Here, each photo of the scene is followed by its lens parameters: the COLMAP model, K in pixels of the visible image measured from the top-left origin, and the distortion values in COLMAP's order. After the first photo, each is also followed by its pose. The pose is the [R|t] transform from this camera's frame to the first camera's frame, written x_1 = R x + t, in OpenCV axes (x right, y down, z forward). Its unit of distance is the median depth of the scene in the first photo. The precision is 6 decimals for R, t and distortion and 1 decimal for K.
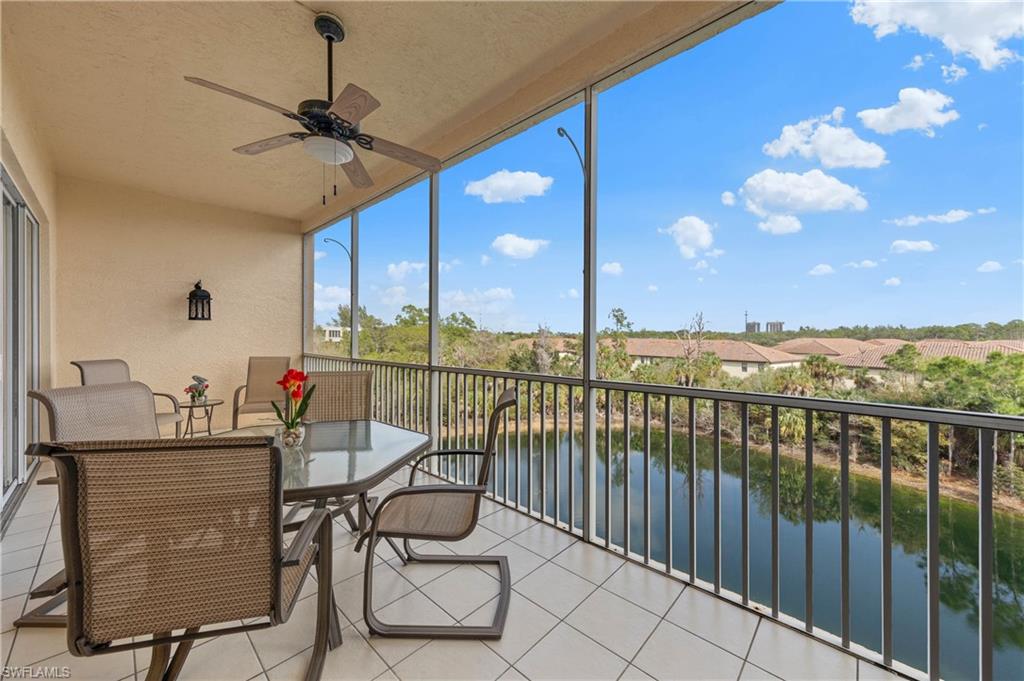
lens RADIAL K [[369.6, 0, 509.0], [0, 369.6, 335.6], [0, 0, 1]] dist [0.000795, 0.000125]
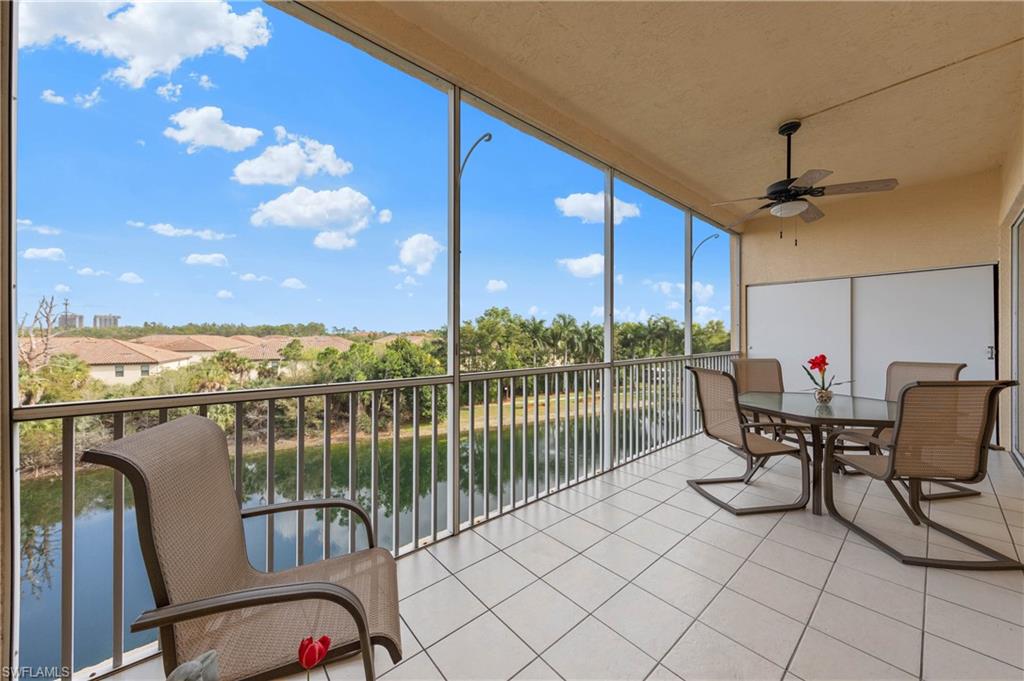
lens RADIAL K [[369.6, 0, 509.0], [0, 369.6, 335.6], [0, 0, 1]] dist [0.000795, 0.000125]
pose [[0.106358, -0.004541, 0.994318, -0.115857], [-0.004584, 0.999977, 0.005057, 0.000361], [-0.994317, -0.005096, 0.106335, 0.108731]]
